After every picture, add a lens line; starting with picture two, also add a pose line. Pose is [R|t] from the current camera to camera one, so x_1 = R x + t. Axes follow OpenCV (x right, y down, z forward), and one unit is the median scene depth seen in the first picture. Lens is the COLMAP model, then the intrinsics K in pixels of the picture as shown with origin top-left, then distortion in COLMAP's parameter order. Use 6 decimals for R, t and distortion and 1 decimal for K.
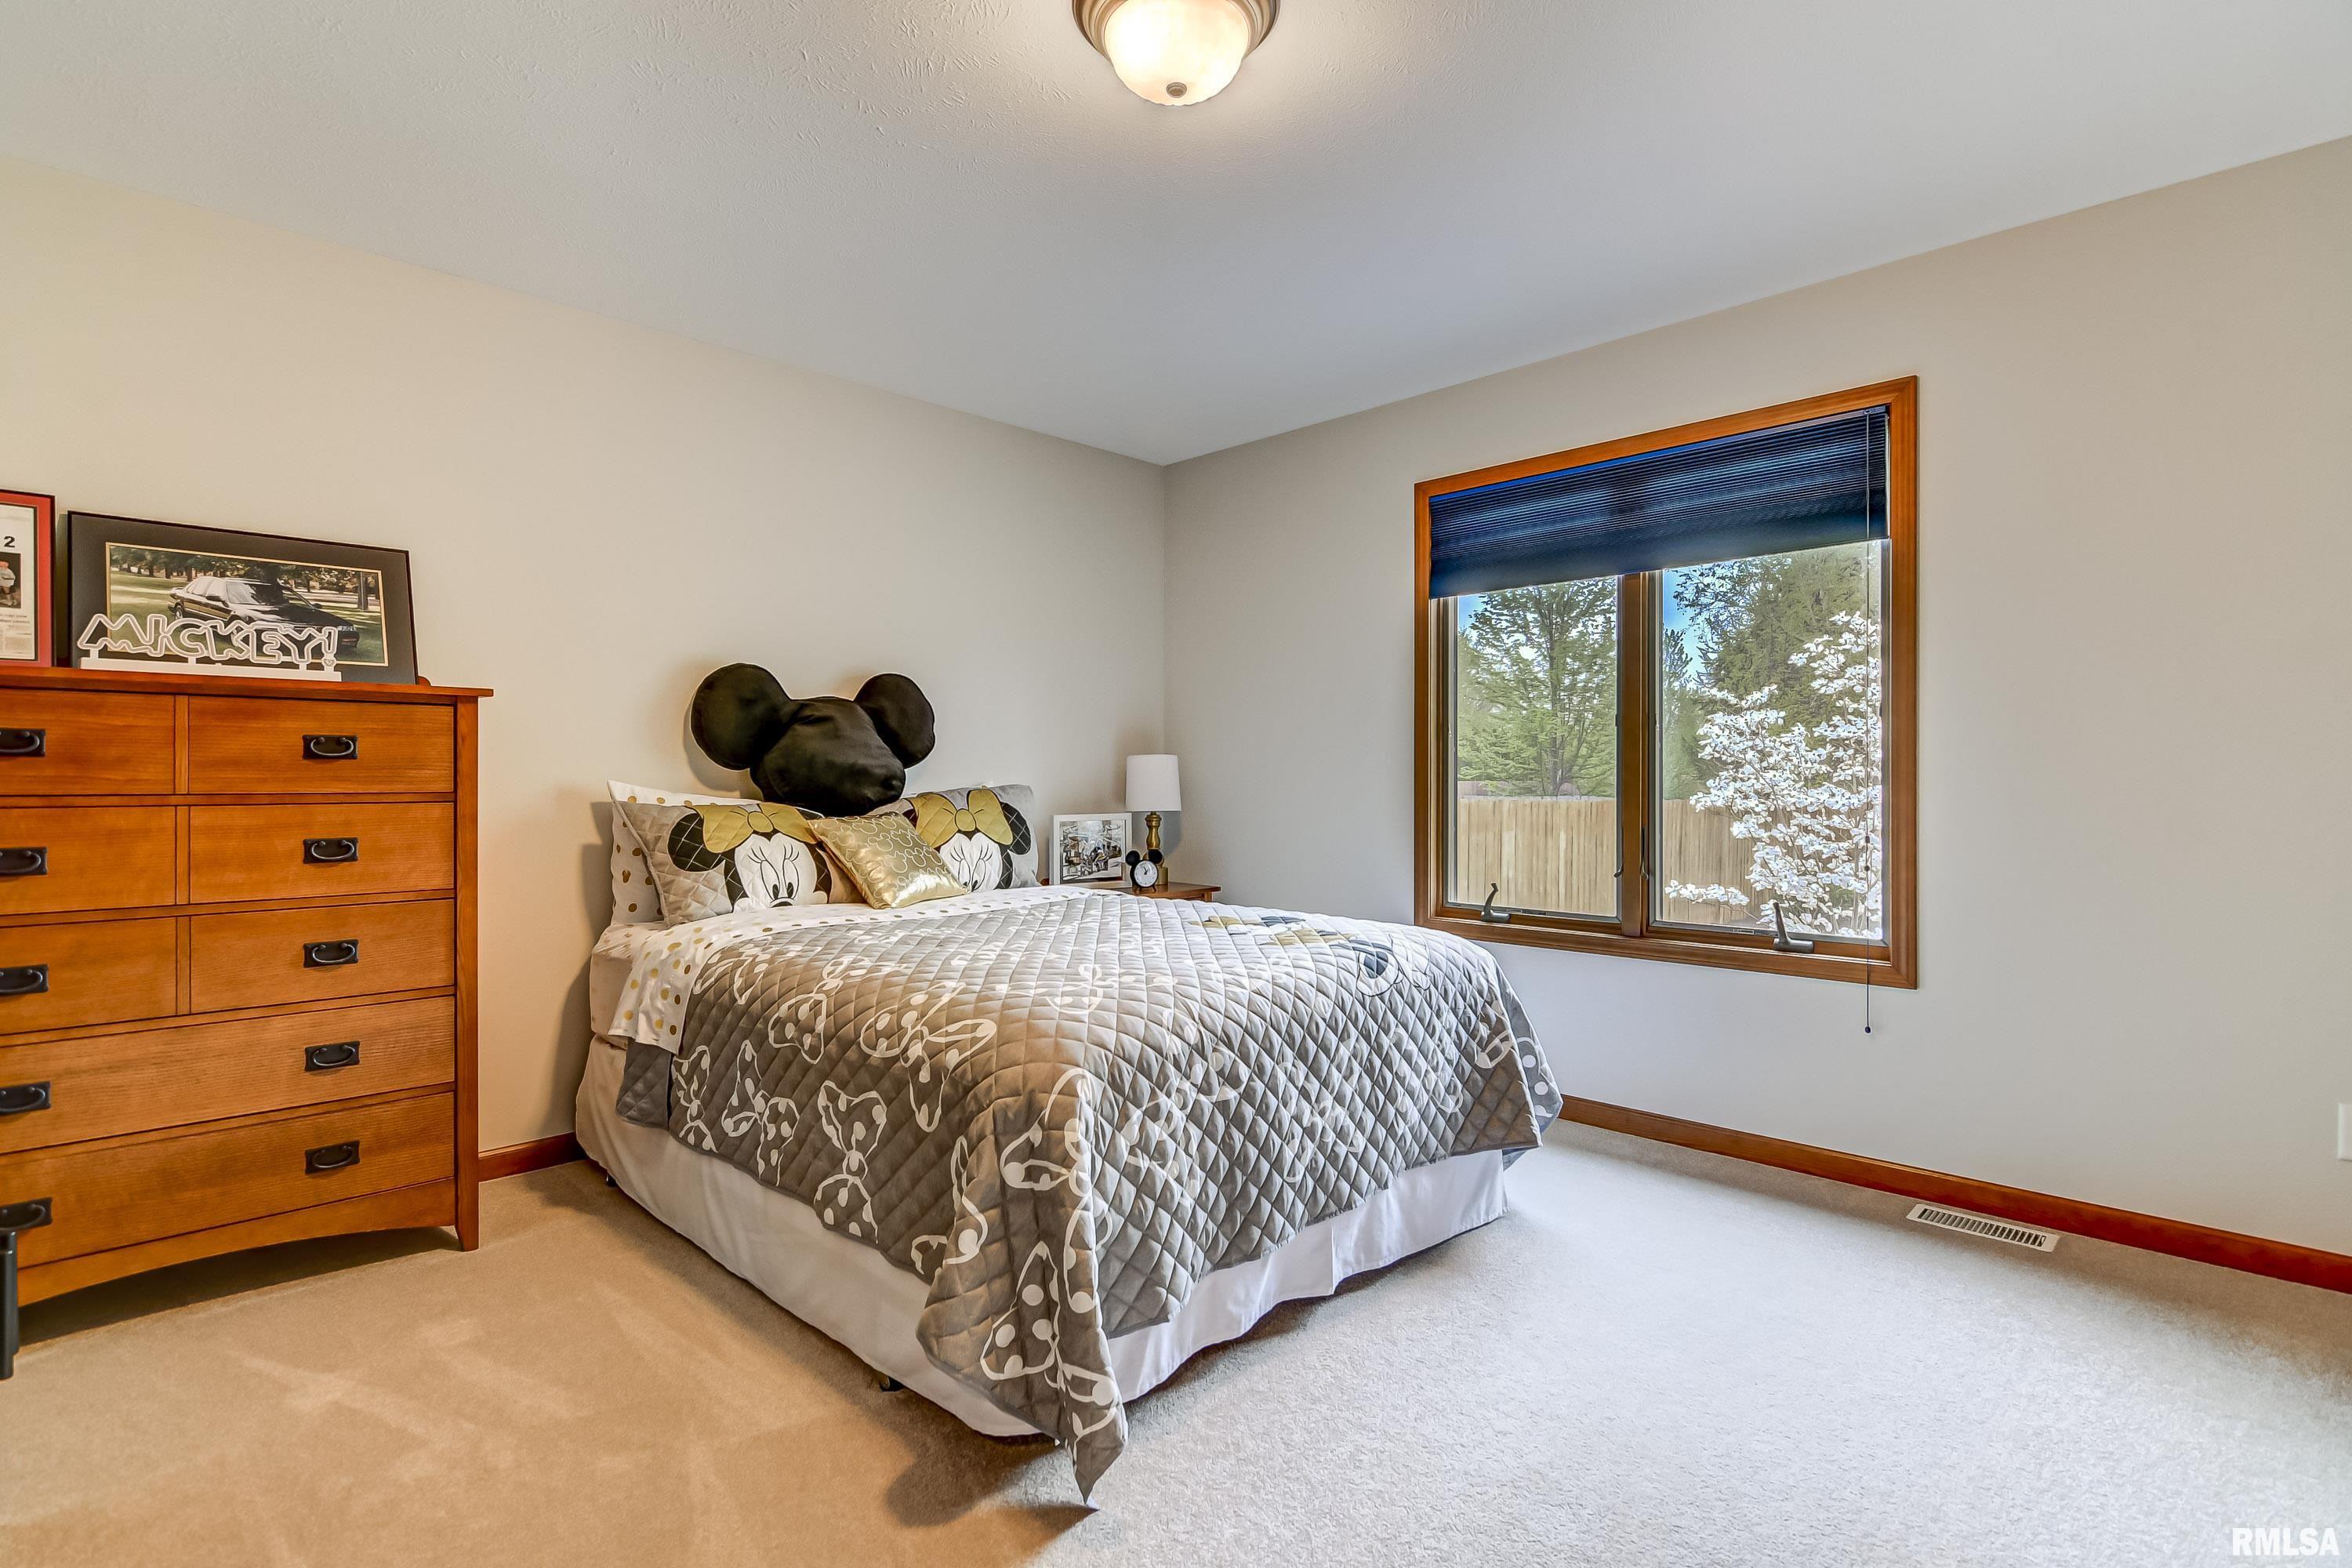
lens RADIAL K [[1125.3, 0, 1167.7], [0, 1125.3, 785.5], [0, 0, 1]] dist [0.011229, -0.010170]
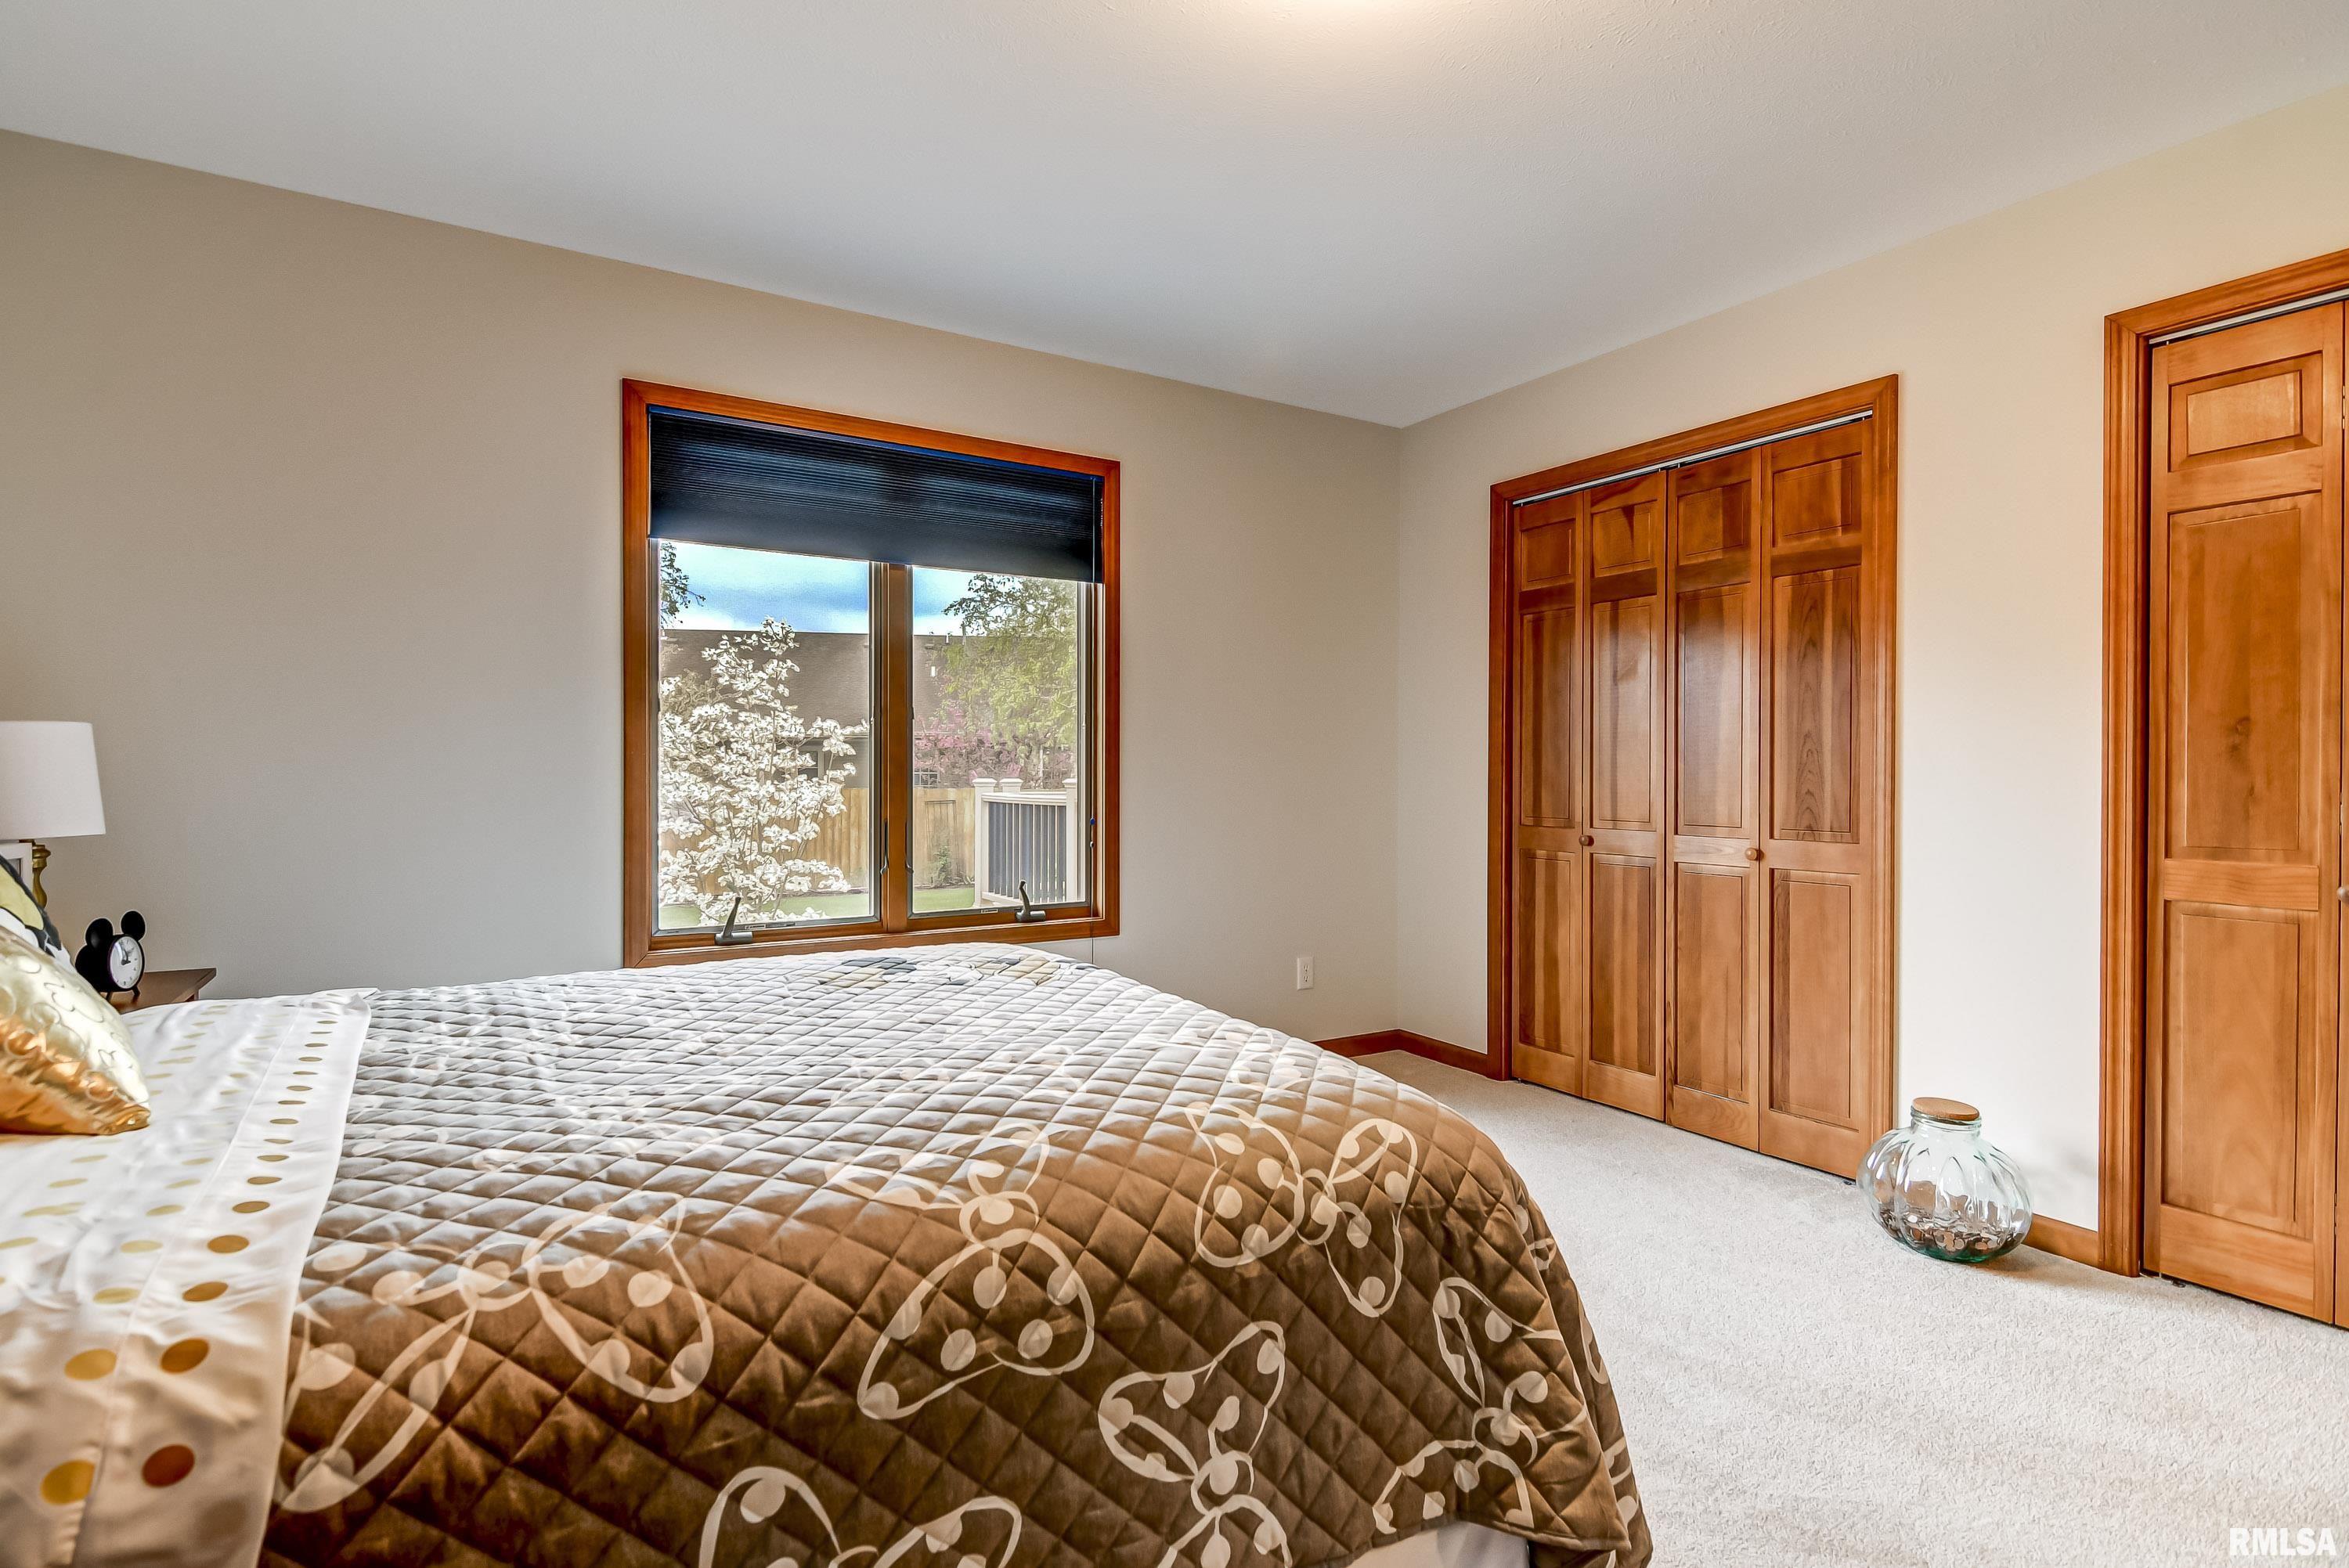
lens RADIAL K [[1123.7, 0, 1170.5], [0, 1123.7, 774.9], [0, 0, 1]] dist [0.011229, -0.010170]
pose [[0.236982, -0.002273, 0.971511, -0.698680], [0.004601, 0.999989, 0.001218, -0.006072], [-0.971503, 0.004181, 0.236989, 0.767395]]
